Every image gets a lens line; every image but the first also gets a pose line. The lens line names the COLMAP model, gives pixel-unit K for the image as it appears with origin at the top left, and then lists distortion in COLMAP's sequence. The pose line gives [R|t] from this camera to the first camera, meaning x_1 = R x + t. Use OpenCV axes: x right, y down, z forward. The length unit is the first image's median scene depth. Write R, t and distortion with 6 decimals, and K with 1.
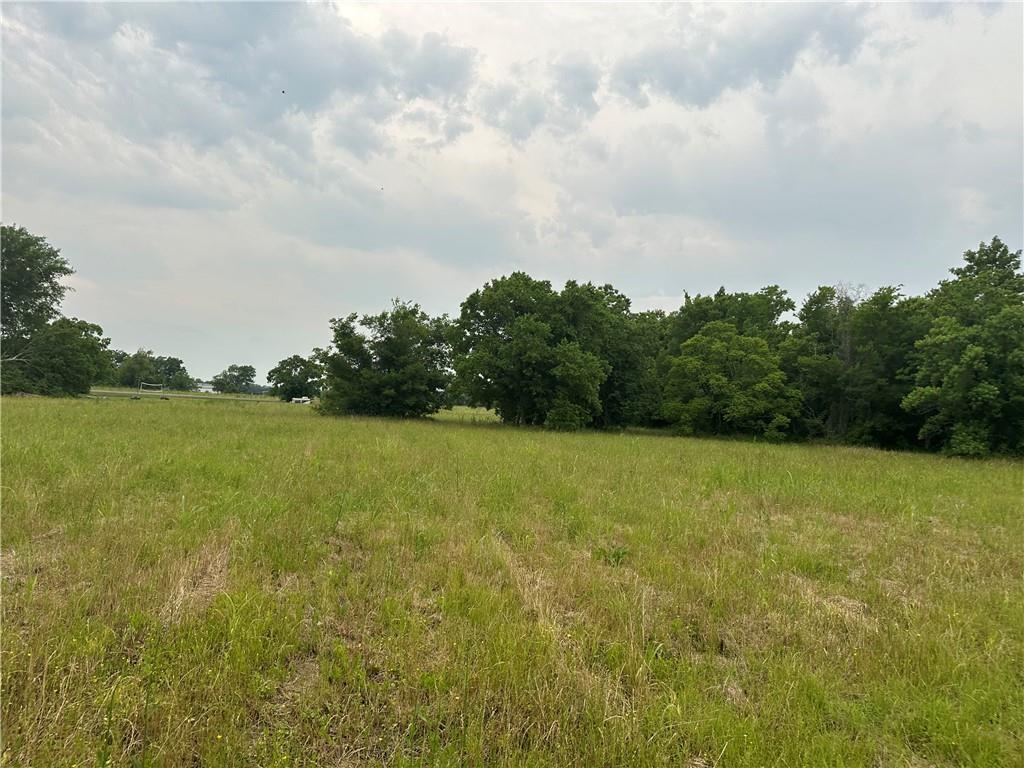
lens RADIAL K [[757.9, 0, 508.9], [0, 757.9, 421.1], [0, 0, 1]] dist [0.070192, -0.093201]
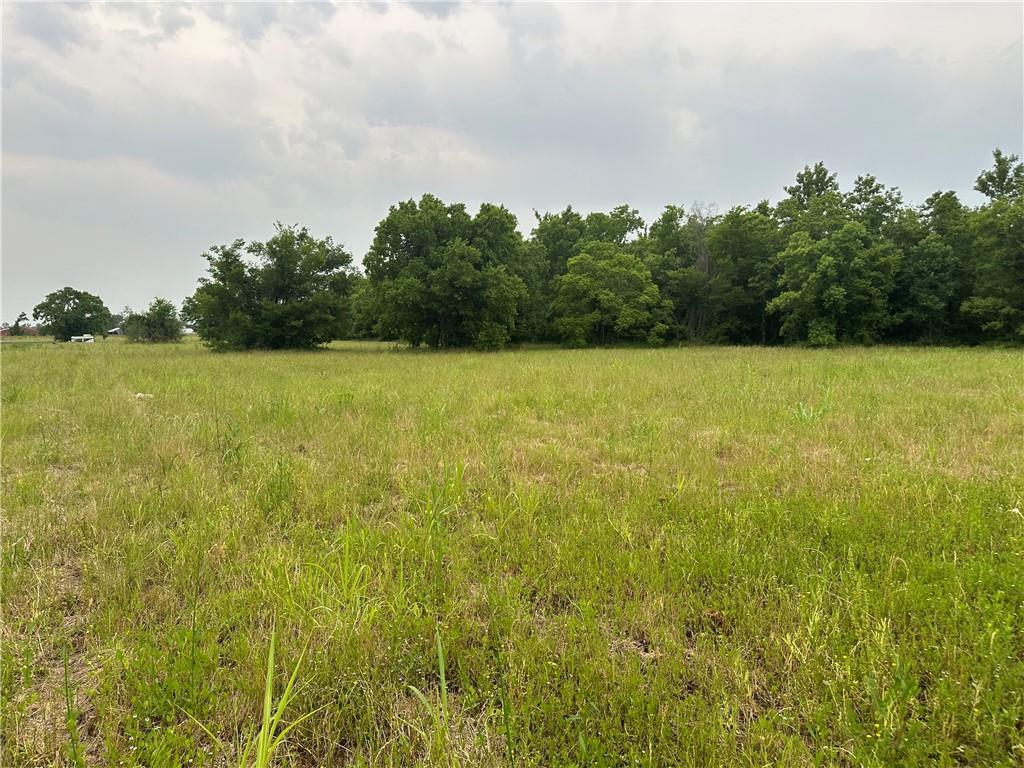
lens RADIAL K [[757.9, 0, 523.4], [0, 757.9, 392.4], [0, 0, 1]] dist [0.070192, -0.093201]
pose [[0.941040, -0.090500, 0.325964, -0.193994], [0.066698, 0.994274, 0.083495, -0.012399], [-0.331654, -0.056831, 0.941688, 0.004653]]
